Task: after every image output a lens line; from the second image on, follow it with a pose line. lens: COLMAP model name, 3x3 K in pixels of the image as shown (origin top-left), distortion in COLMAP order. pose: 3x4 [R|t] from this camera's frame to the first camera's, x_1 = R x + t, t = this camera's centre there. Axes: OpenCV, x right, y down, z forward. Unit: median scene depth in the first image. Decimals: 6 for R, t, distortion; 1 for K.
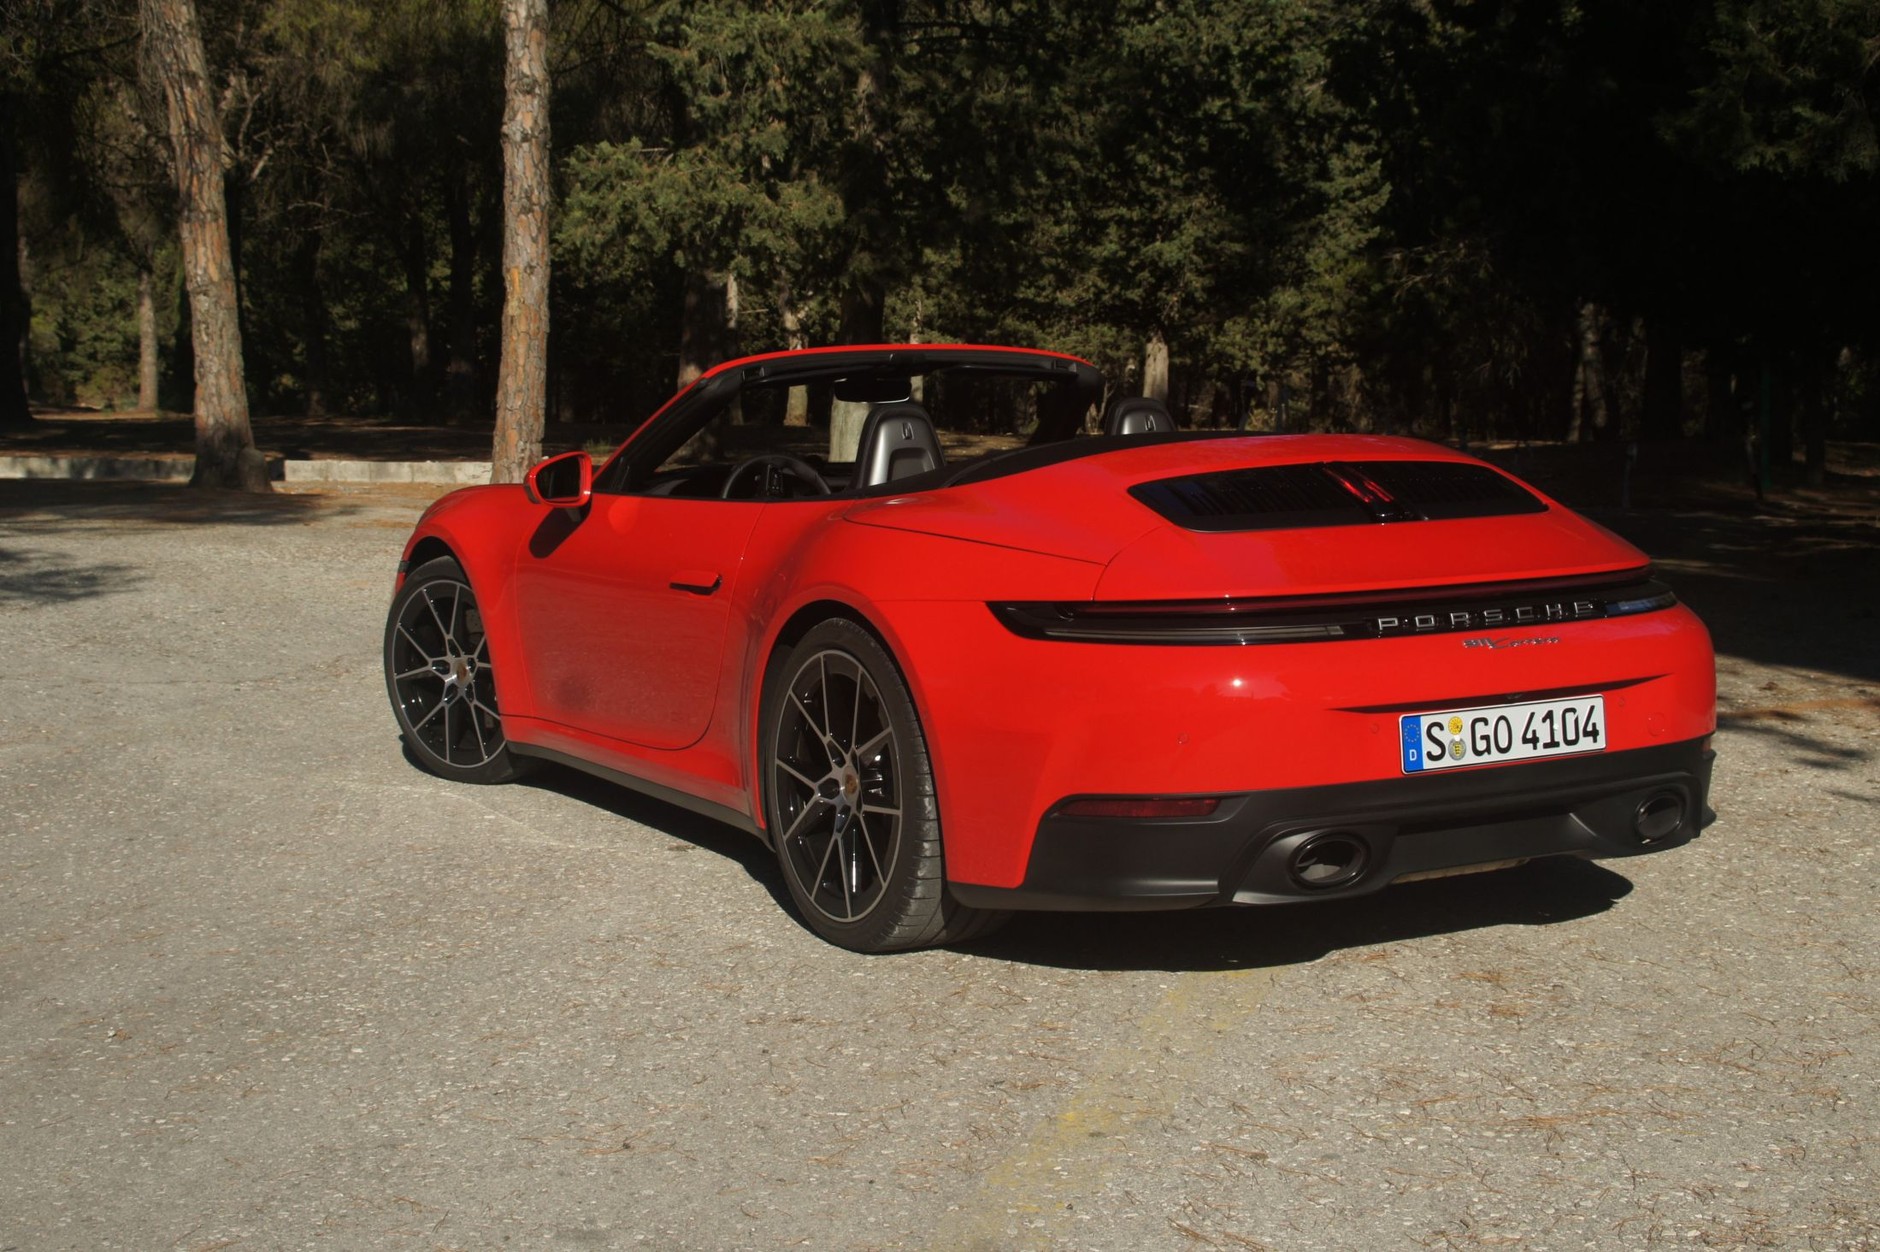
lens RADIAL K [[3197.9, 0, 1005.6], [0, 3197.9, 707.6], [0, 0, 1]] dist [0.037877, 0.586381]
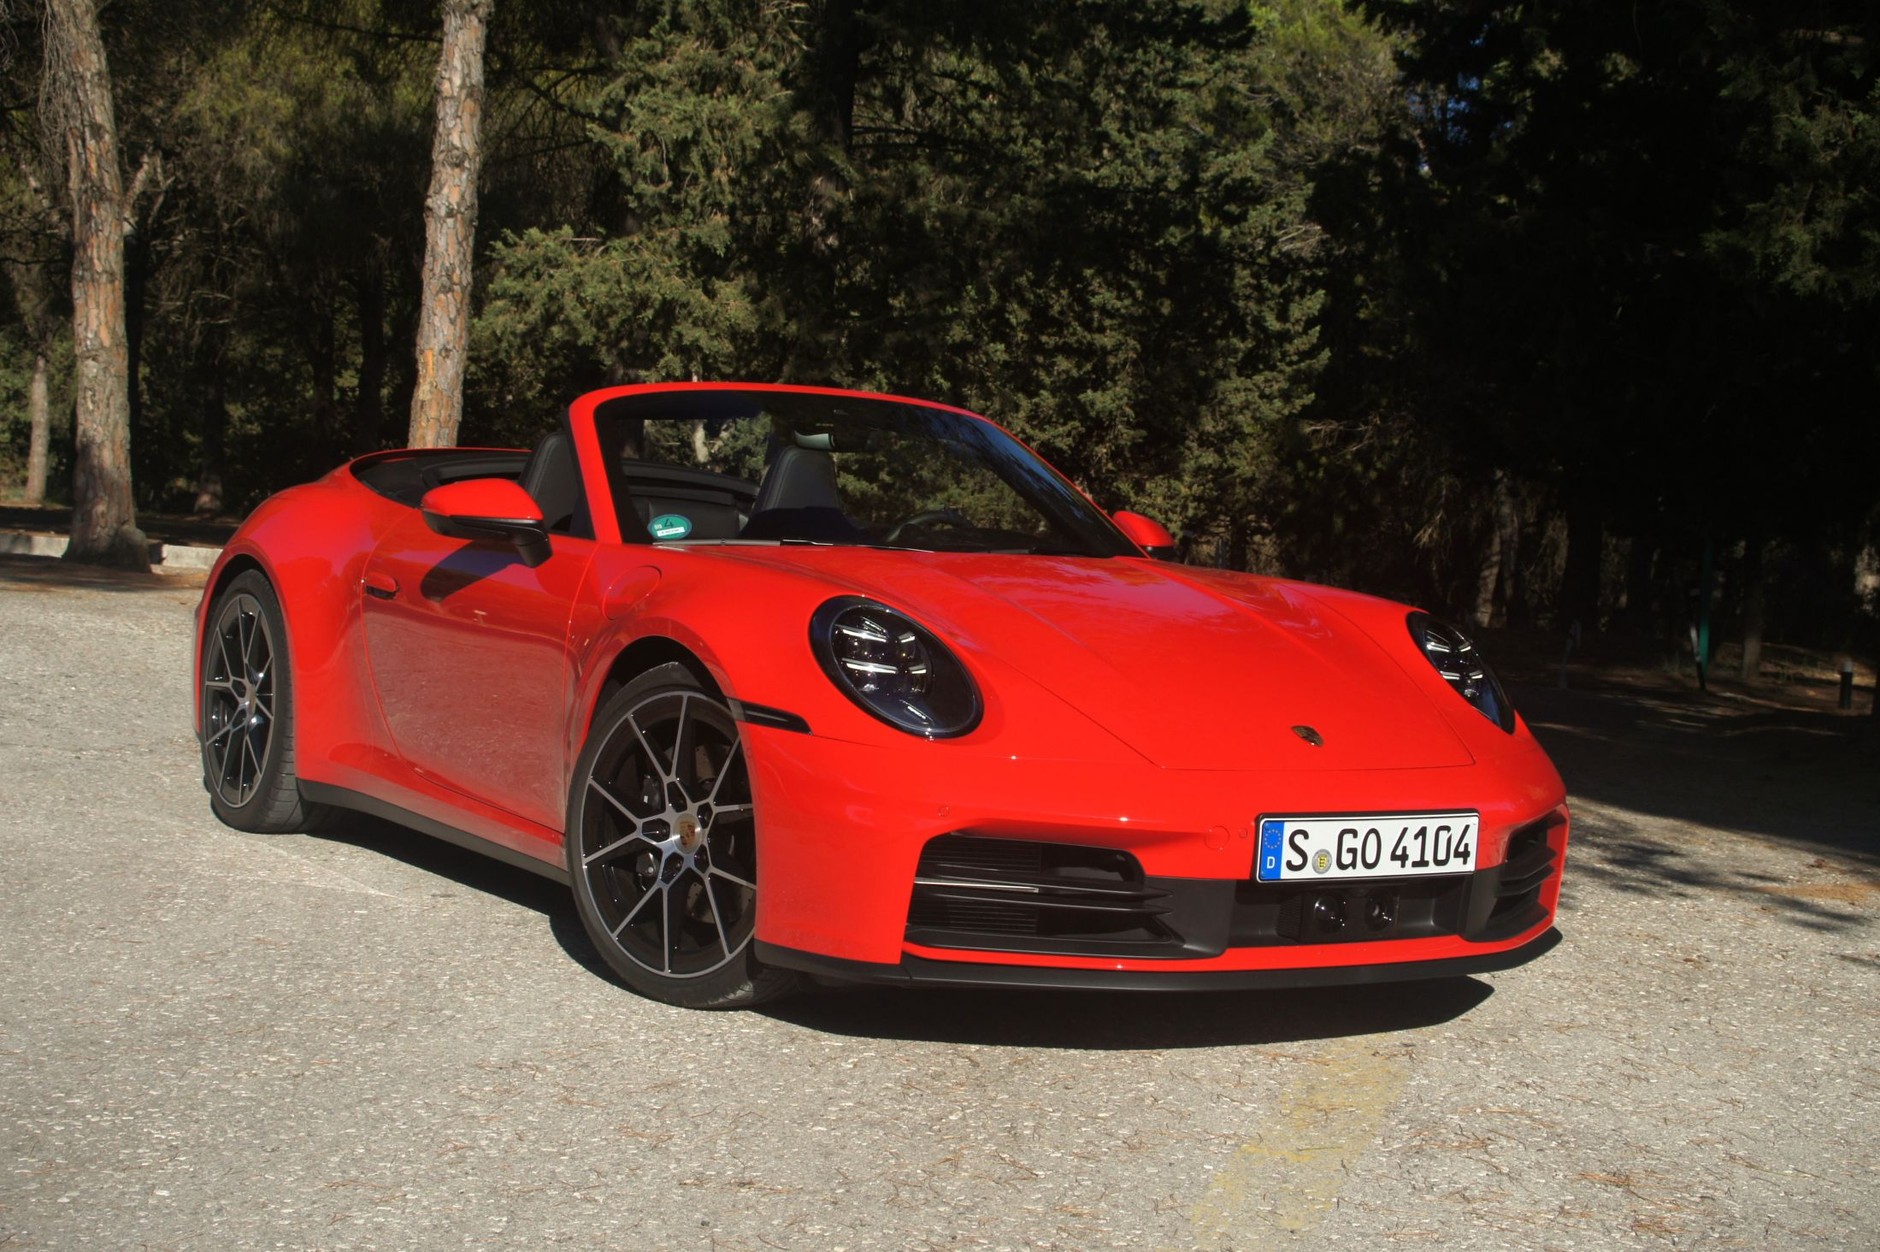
lens RADIAL K [[3197.9, 0, 1005.6], [0, 3197.9, 707.6], [0, 0, 1]] dist [0.037877, 0.586381]
pose [[0.997375, 0.063885, 0.034090, -0.016111], [-0.062066, 0.996718, -0.051966, 0.008732], [-0.037298, 0.049714, 0.998067, 0.099172]]
